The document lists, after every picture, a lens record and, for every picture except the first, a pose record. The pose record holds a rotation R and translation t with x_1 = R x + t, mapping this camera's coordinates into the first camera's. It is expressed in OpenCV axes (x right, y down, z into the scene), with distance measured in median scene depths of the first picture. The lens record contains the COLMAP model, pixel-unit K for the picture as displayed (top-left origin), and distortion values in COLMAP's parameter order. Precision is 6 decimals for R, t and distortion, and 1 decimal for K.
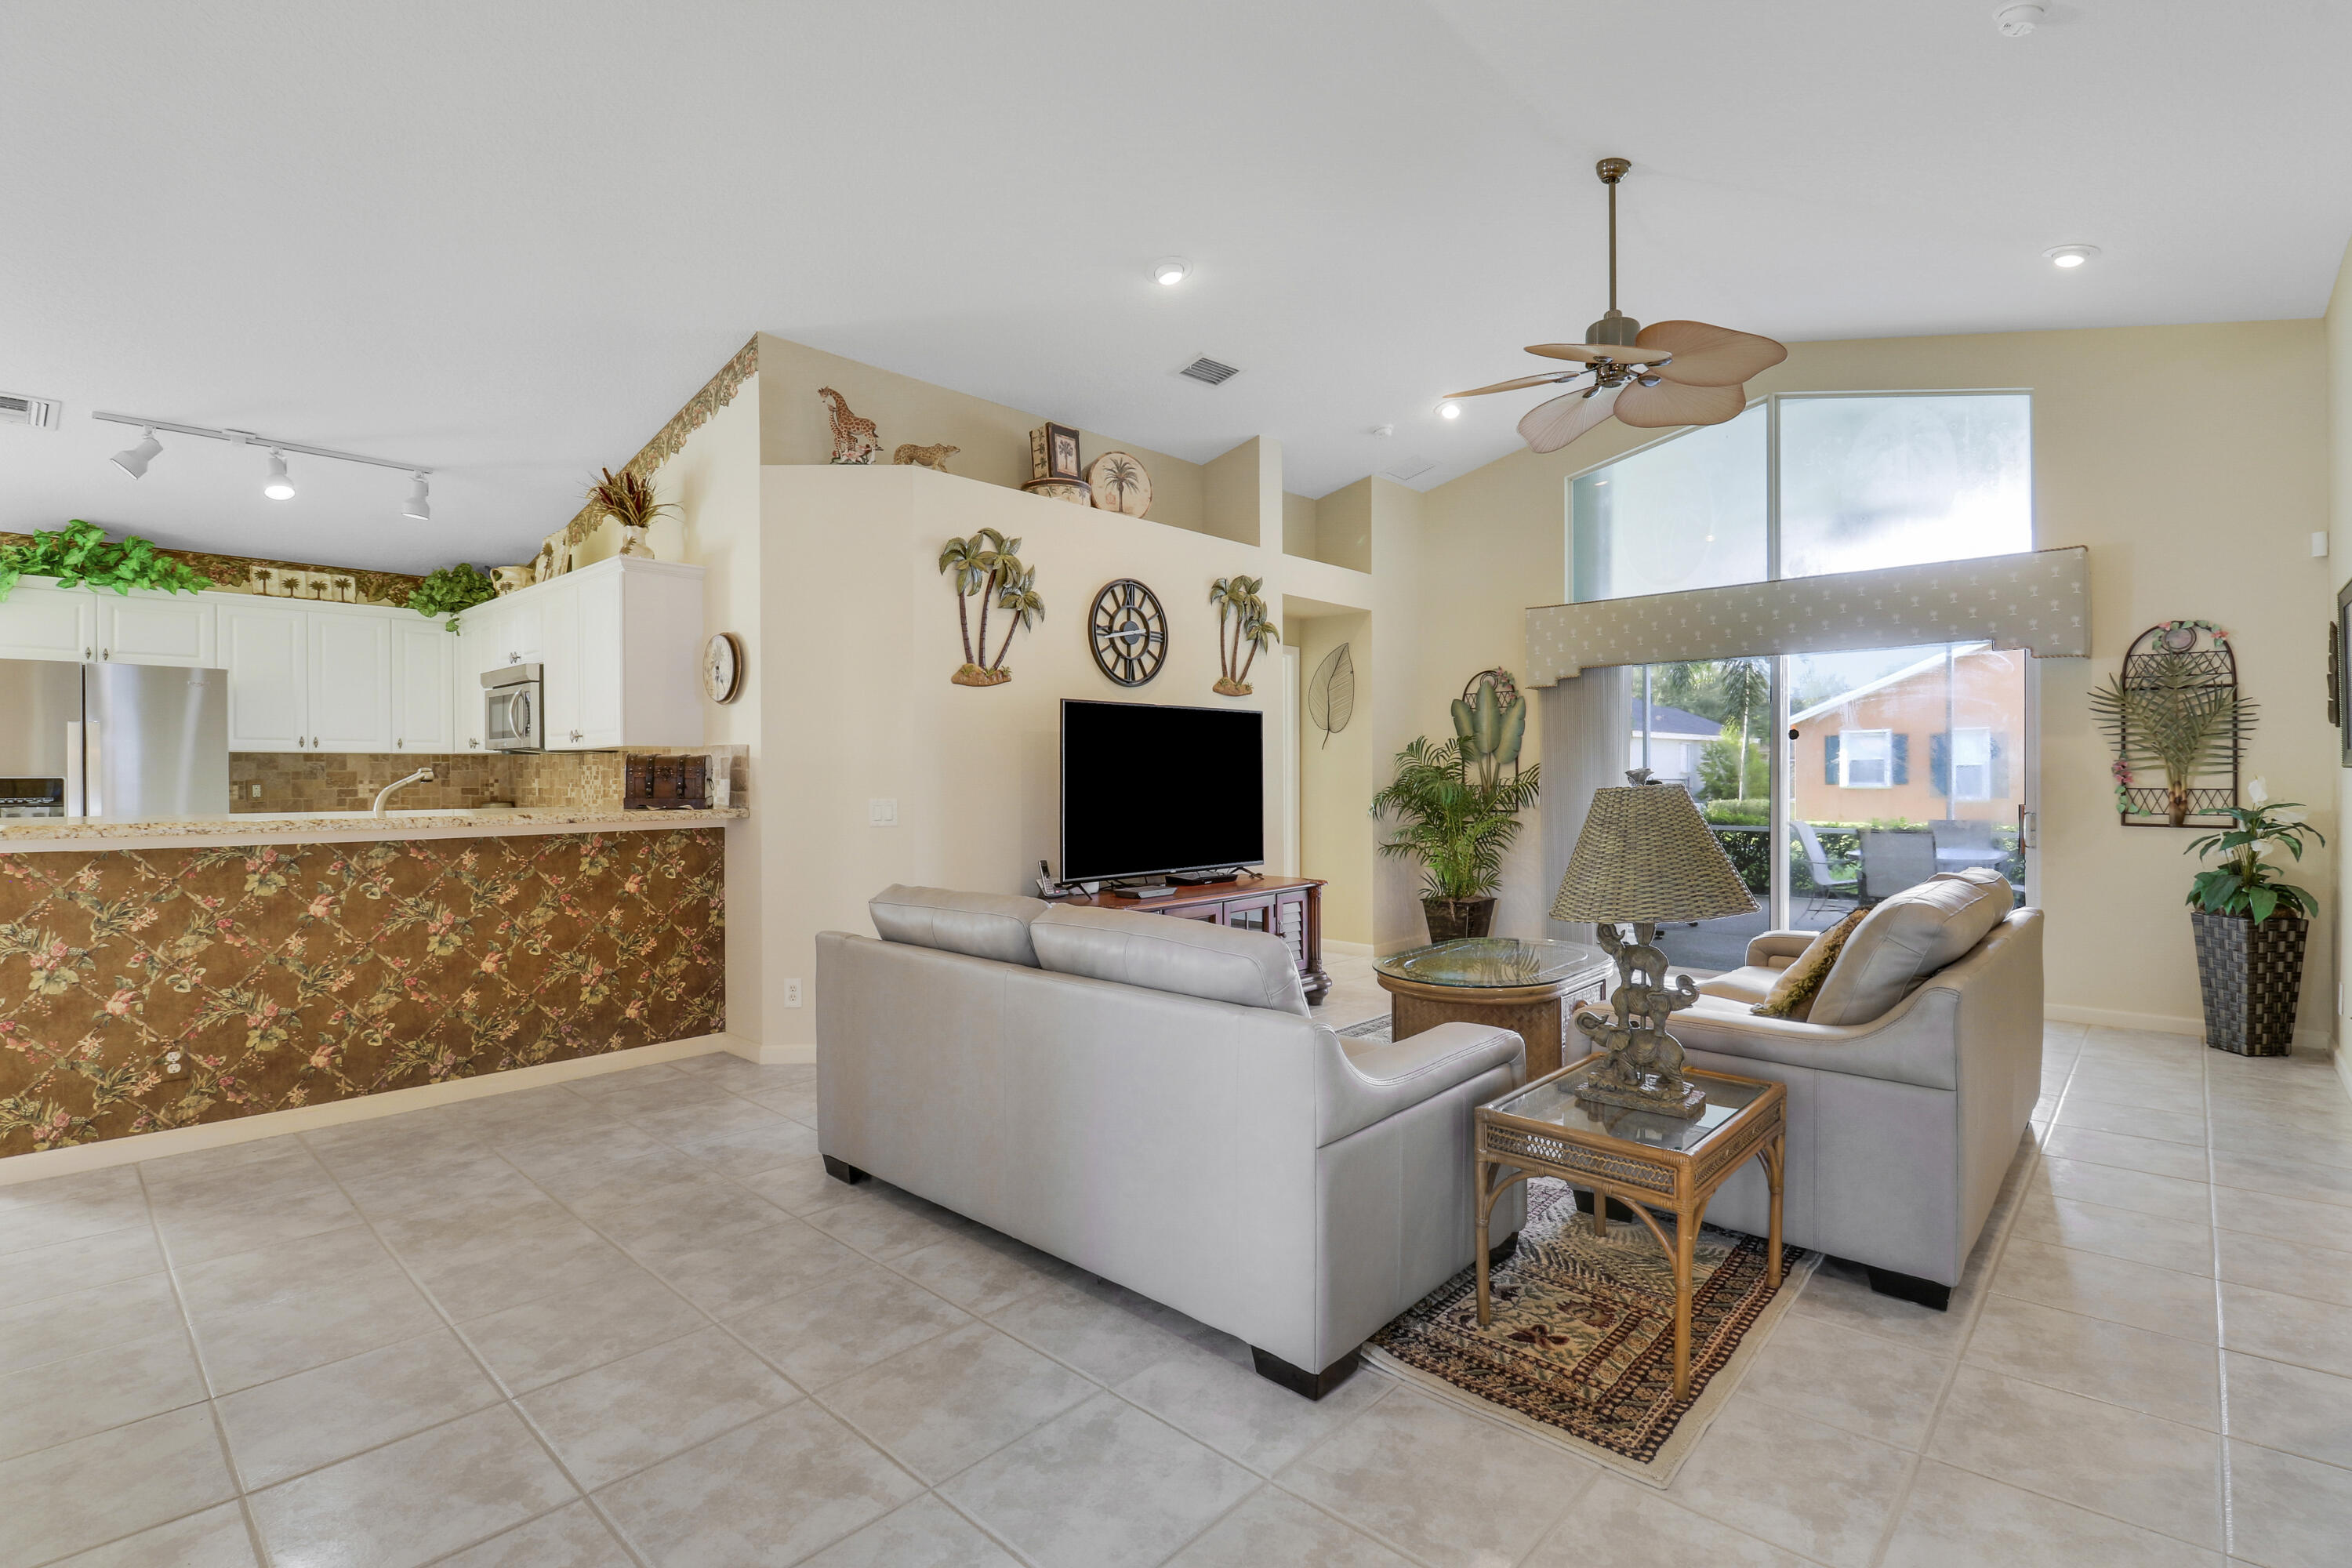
lens RADIAL K [[1099.4, 0, 1177.6], [0, 1099.4, 770.0], [0, 0, 1]] dist [0.001844, -0.012287]
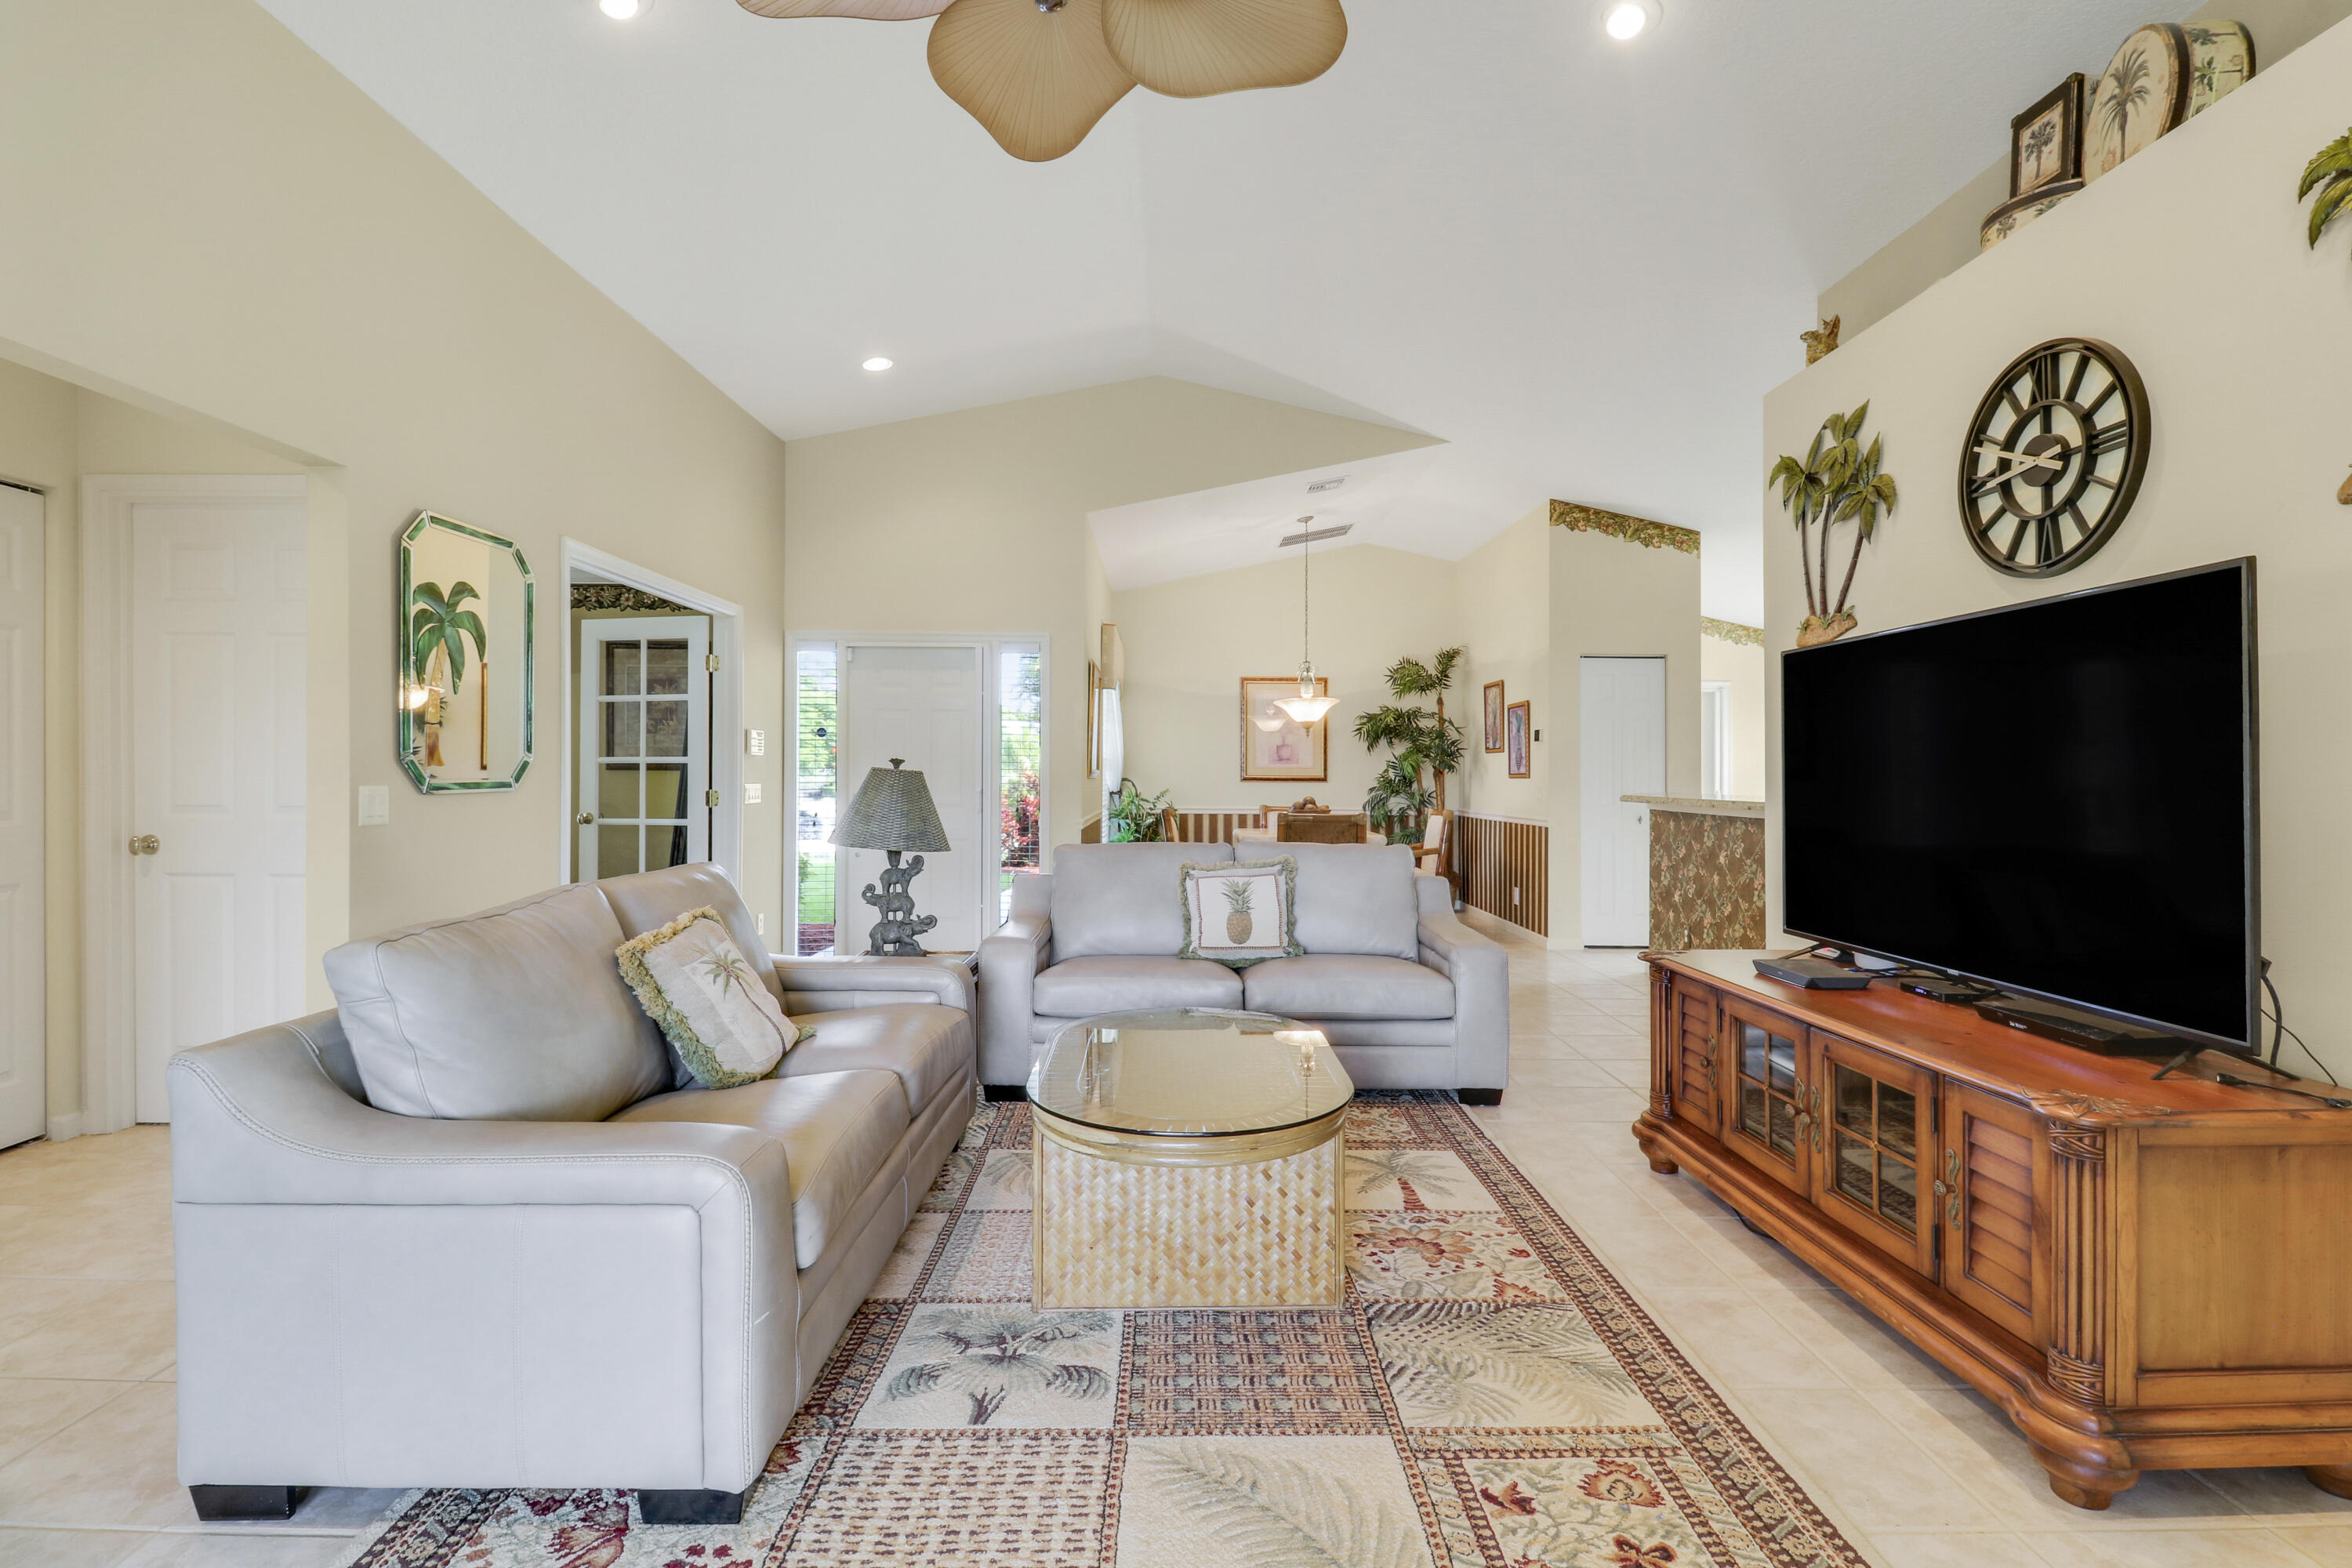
lens RADIAL K [[1099.4, 0, 1202.4], [0, 1099.4, 751.4], [0, 0, 1]] dist [0.001844, -0.012287]
pose [[-0.716500, -0.017416, -0.697370, 0.576203], [-0.002053, 0.999737, -0.022859, 0.010888], [0.697584, -0.014947, -0.716347, 1.164473]]
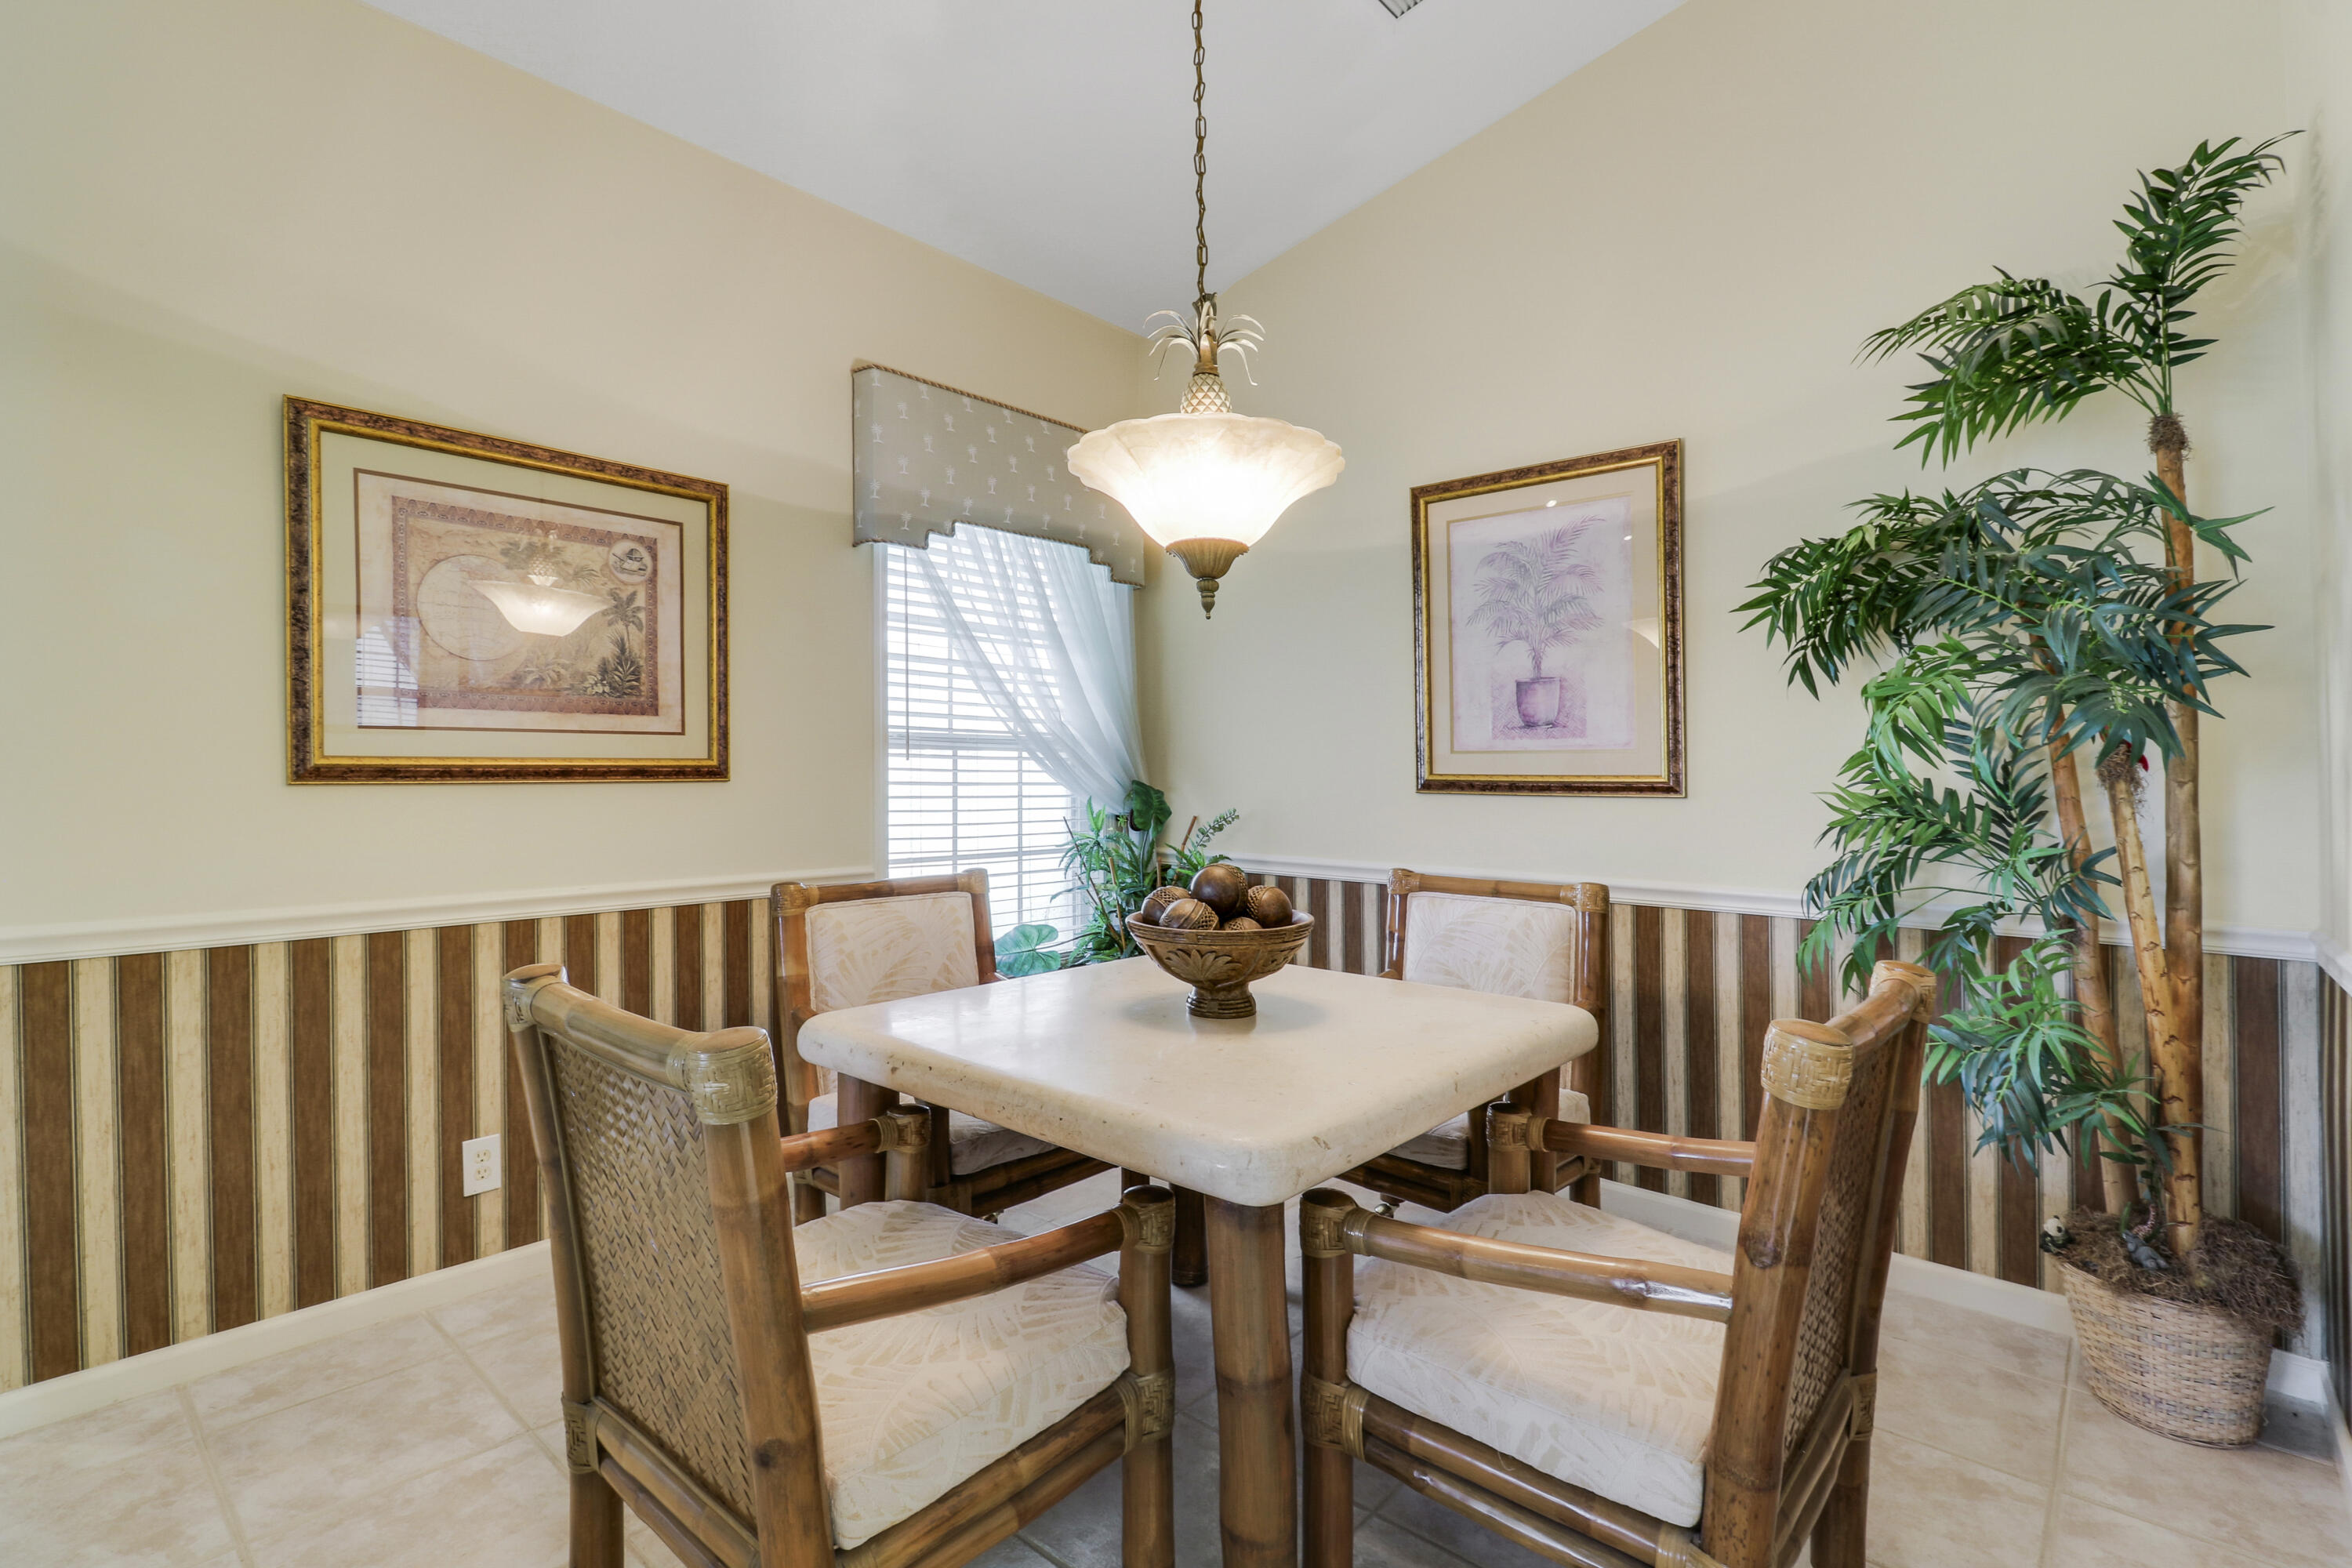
lens RADIAL K [[1099.4, 0, 1183.7], [0, 1099.4, 771.7], [0, 0, 1]] dist [0.001844, -0.012287]
pose [[-0.999794, -0.001084, -0.020287, -0.630366], [-0.001071, 0.999999, -0.000674, 0.008215], [0.020288, -0.000652, -0.999794, 0.511353]]
